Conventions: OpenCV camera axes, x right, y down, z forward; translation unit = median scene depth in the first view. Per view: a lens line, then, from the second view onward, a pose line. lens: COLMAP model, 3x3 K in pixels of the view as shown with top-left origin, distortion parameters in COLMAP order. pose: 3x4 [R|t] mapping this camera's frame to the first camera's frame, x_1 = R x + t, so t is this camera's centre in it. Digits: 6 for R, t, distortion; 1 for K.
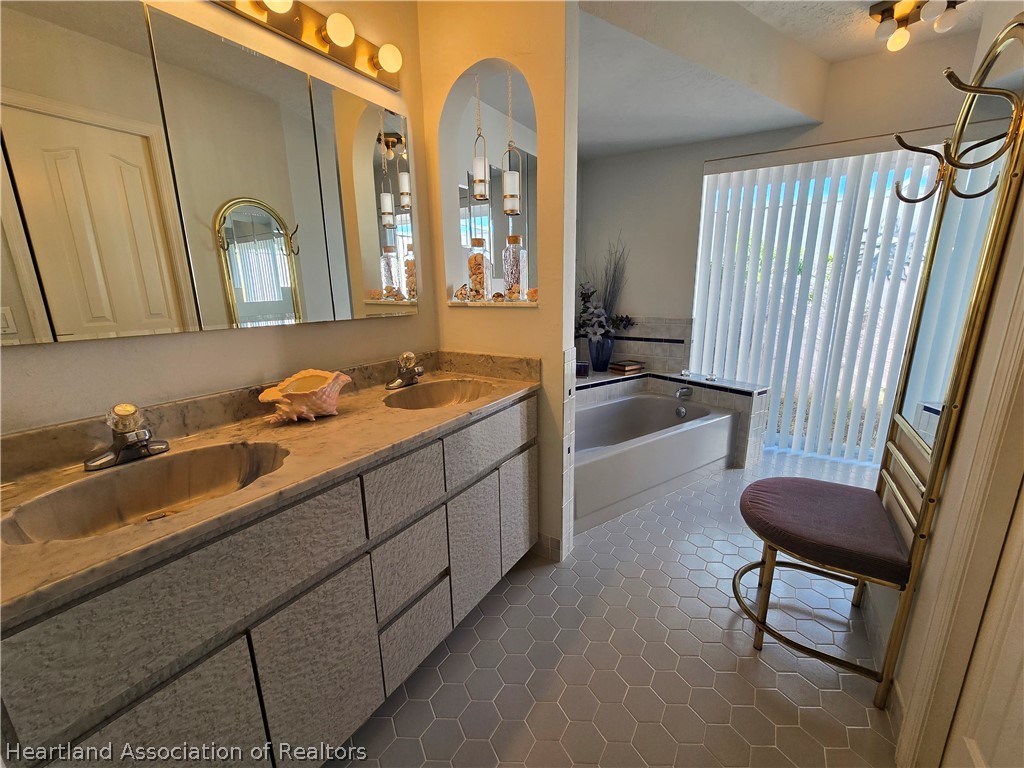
lens RADIAL K [[414.4, 0, 512.0], [0, 414.4, 384.0], [0, 0, 1]] dist [-0.000966, -0.000016]
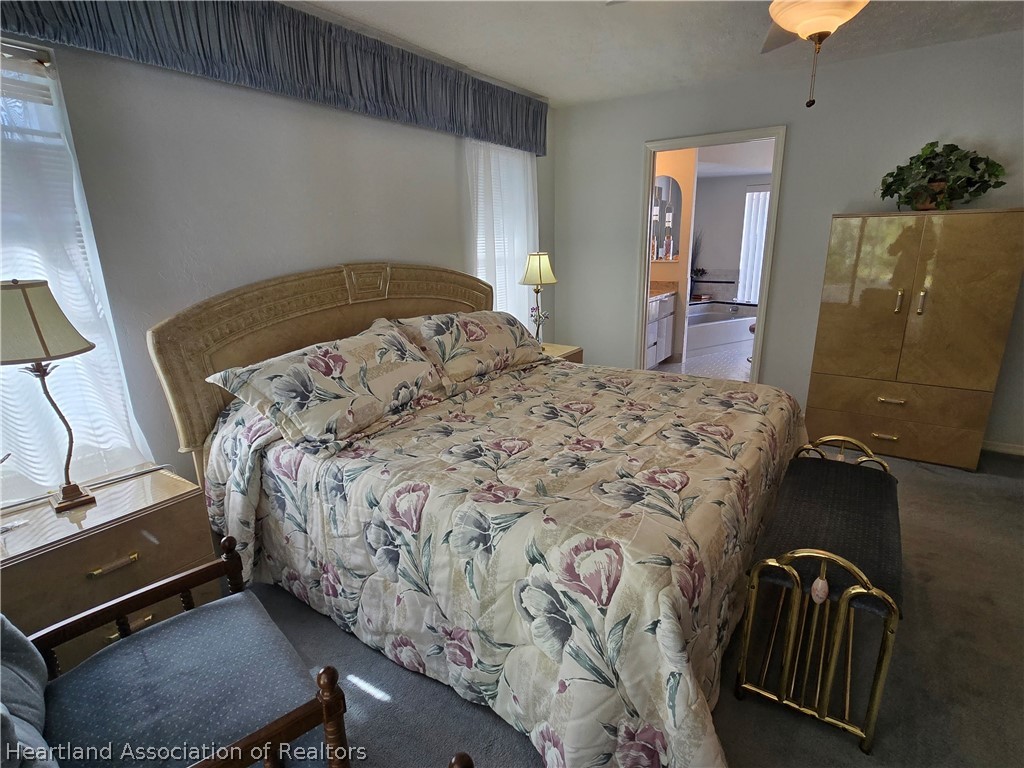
lens RADIAL K [[528.4, 0, 516.4], [0, 528.4, 389.4], [0, 0, 1]] dist [-0.010720, -0.001124]
pose [[0.999795, -0.001504, -0.020182, -0.511942], [0.002333, 0.999150, 0.041153, 0.279353], [0.020103, -0.041192, 0.998949, -1.393980]]
